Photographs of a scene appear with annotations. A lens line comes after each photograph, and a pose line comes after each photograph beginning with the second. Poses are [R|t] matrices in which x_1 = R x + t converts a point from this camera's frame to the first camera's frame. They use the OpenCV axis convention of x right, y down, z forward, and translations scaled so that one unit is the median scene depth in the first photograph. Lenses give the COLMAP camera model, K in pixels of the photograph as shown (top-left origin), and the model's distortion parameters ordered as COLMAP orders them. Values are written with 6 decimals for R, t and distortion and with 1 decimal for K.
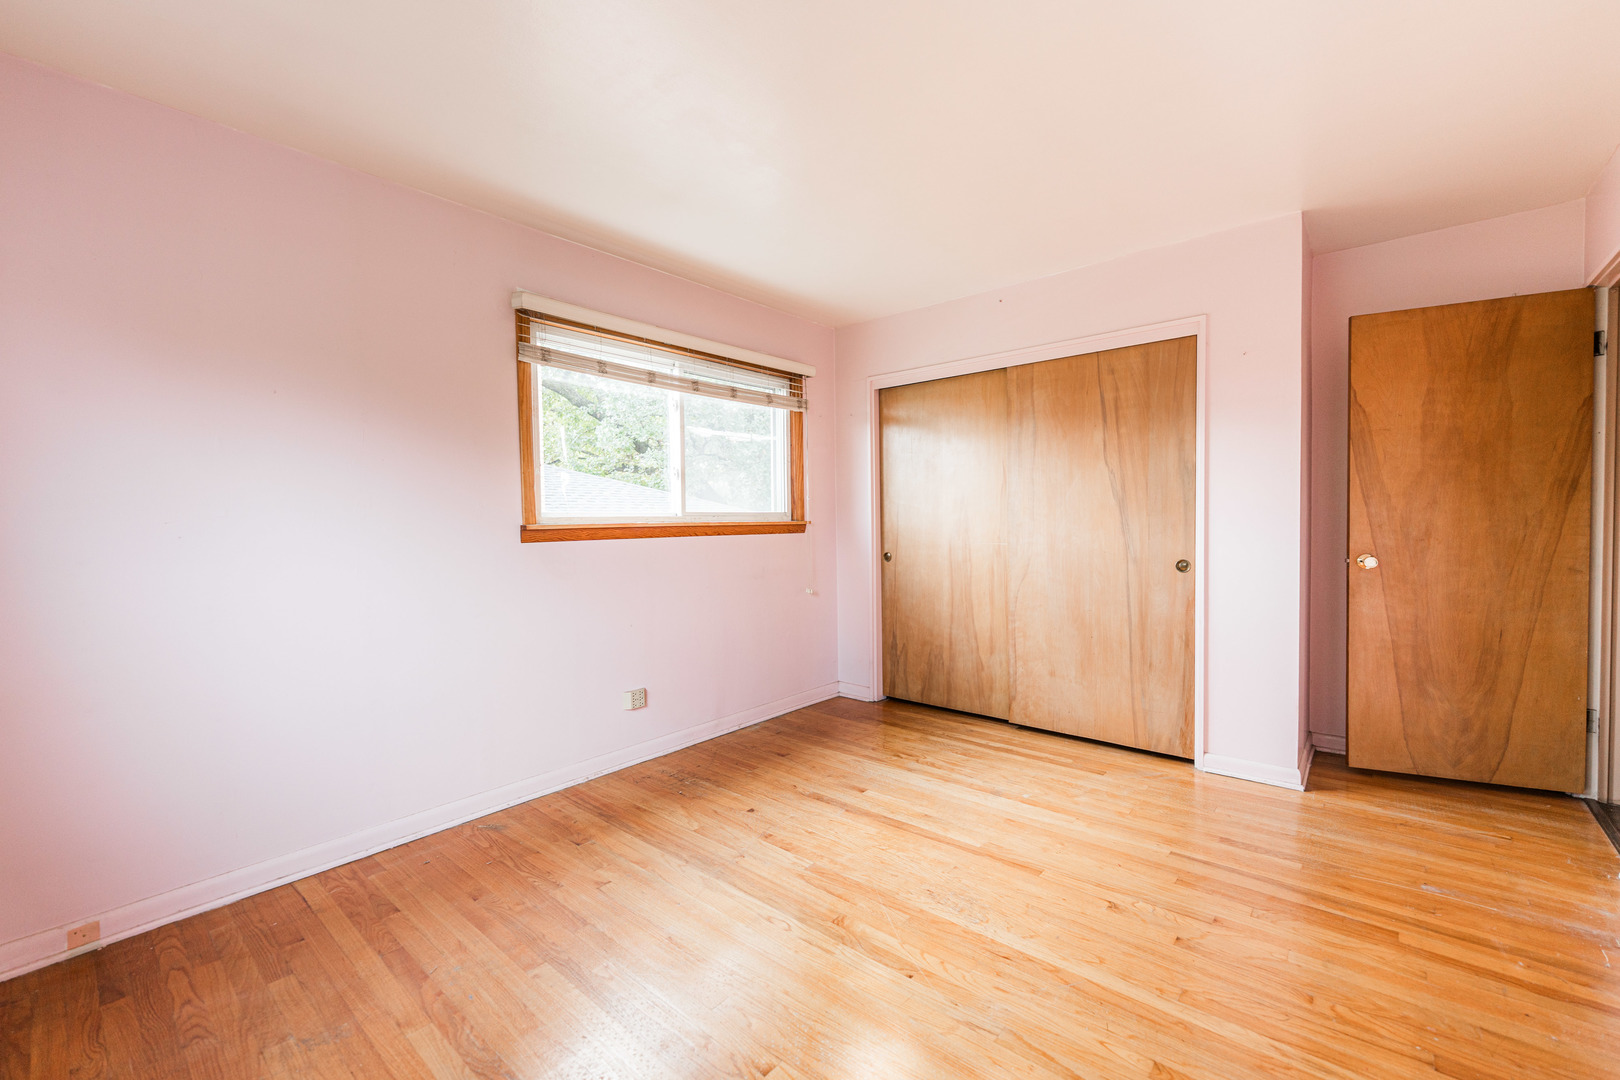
lens RADIAL K [[666.9, 0, 809.5], [0, 666.9, 520.2], [0, 0, 1]] dist [0.001172, -0.000041]
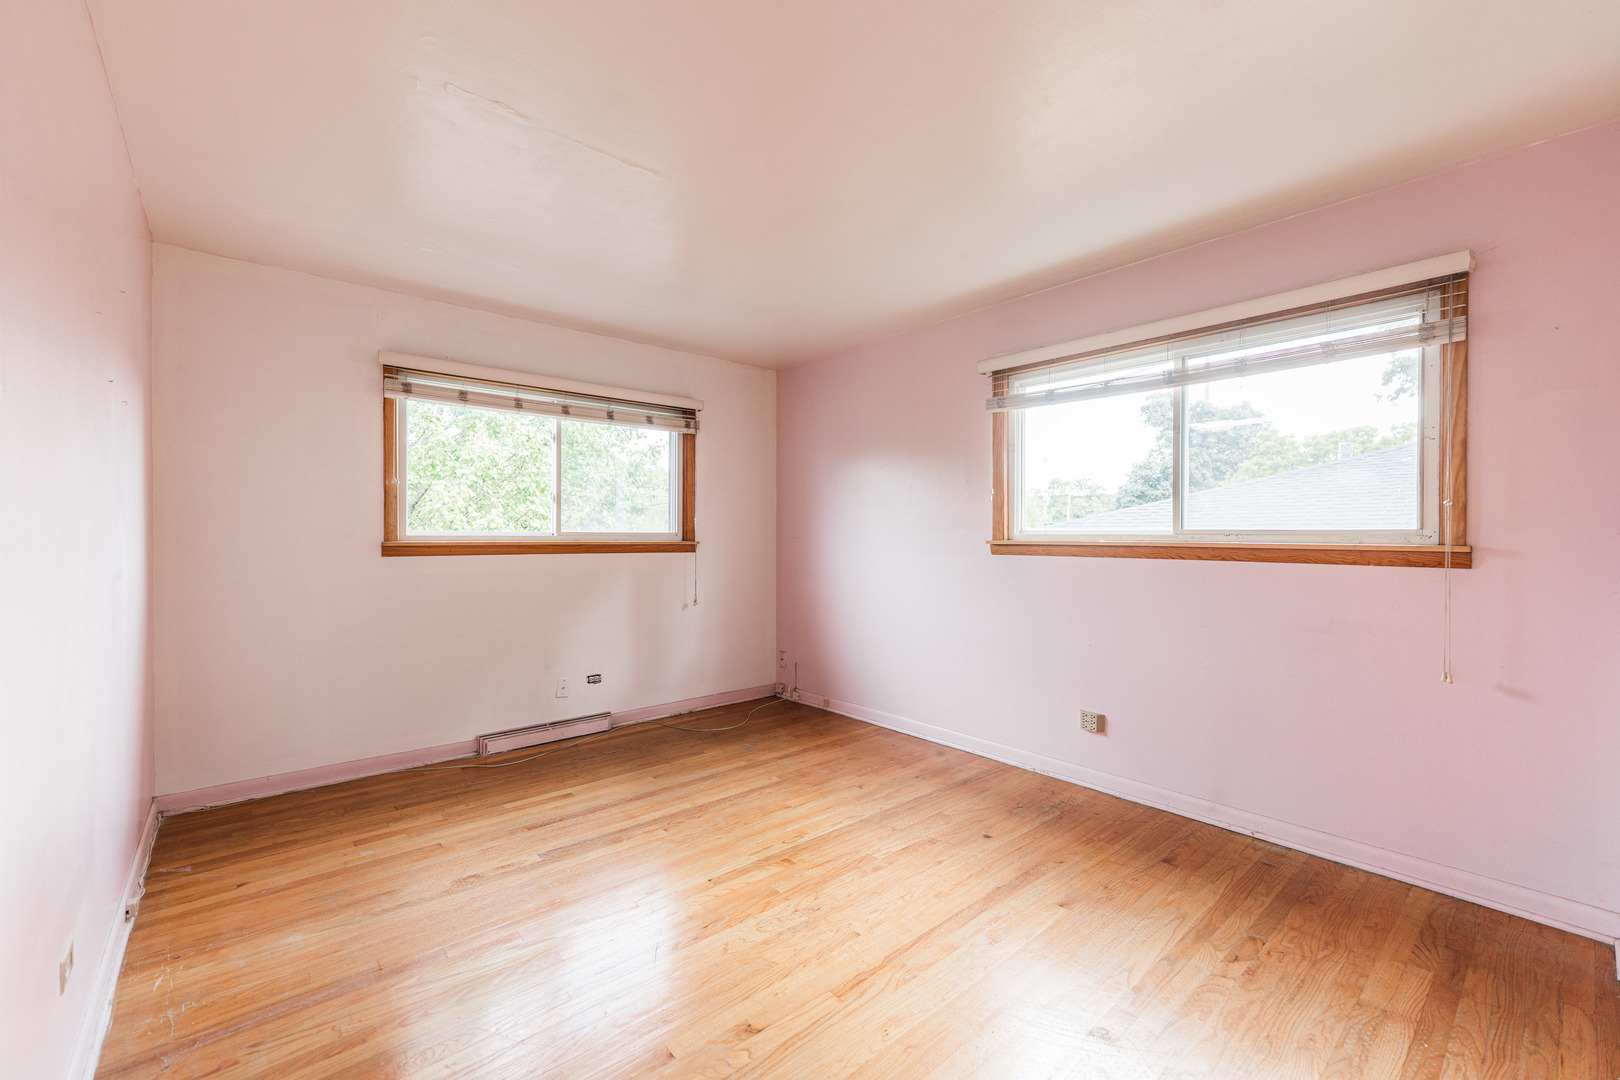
lens RADIAL K [[666.9, 0, 809.5], [0, 666.9, 520.2], [0, 0, 1]] dist [0.001172, -0.000041]
pose [[-0.146268, -0.010190, -0.989193, 0.811589], [-0.004683, 0.999943, -0.009608, -0.016689], [0.989234, 0.003227, -0.146307, 0.774967]]
